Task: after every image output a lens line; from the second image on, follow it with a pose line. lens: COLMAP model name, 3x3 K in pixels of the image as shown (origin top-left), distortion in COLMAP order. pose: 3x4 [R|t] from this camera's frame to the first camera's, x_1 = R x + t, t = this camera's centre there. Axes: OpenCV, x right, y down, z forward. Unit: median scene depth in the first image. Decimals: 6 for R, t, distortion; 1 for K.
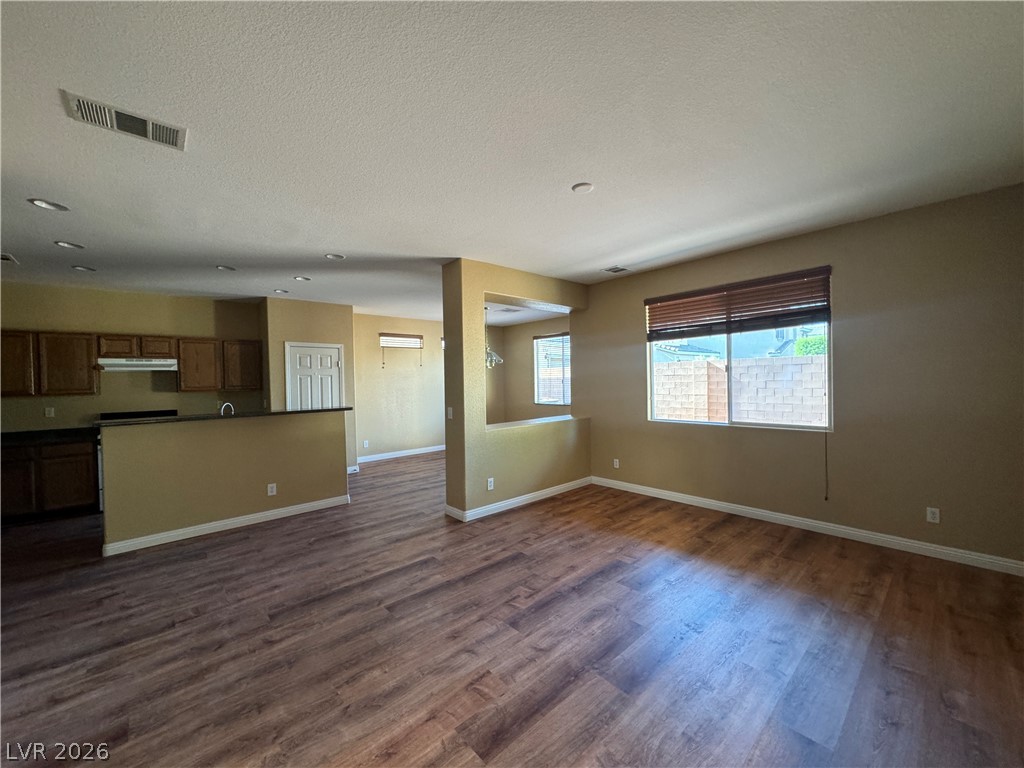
lens RADIAL K [[407.8, 0, 515.2], [0, 407.8, 383.6], [0, 0, 1]] dist [0.000409, 0.000140]
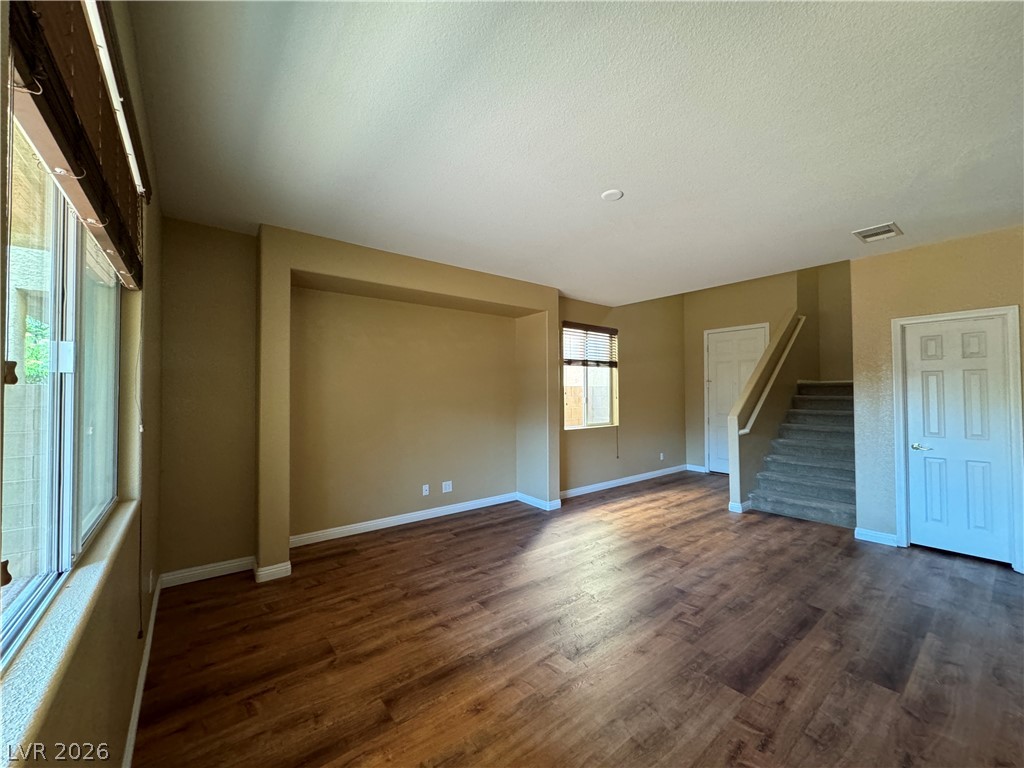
lens RADIAL K [[407.8, 0, 515.2], [0, 407.8, 383.6], [0, 0, 1]] dist [0.000409, 0.000140]
pose [[-0.997823, 0.026328, 0.060471, 0.341651], [0.025491, 0.999569, -0.014573, -0.012658], [-0.060828, -0.013000, -0.998064, 1.930887]]
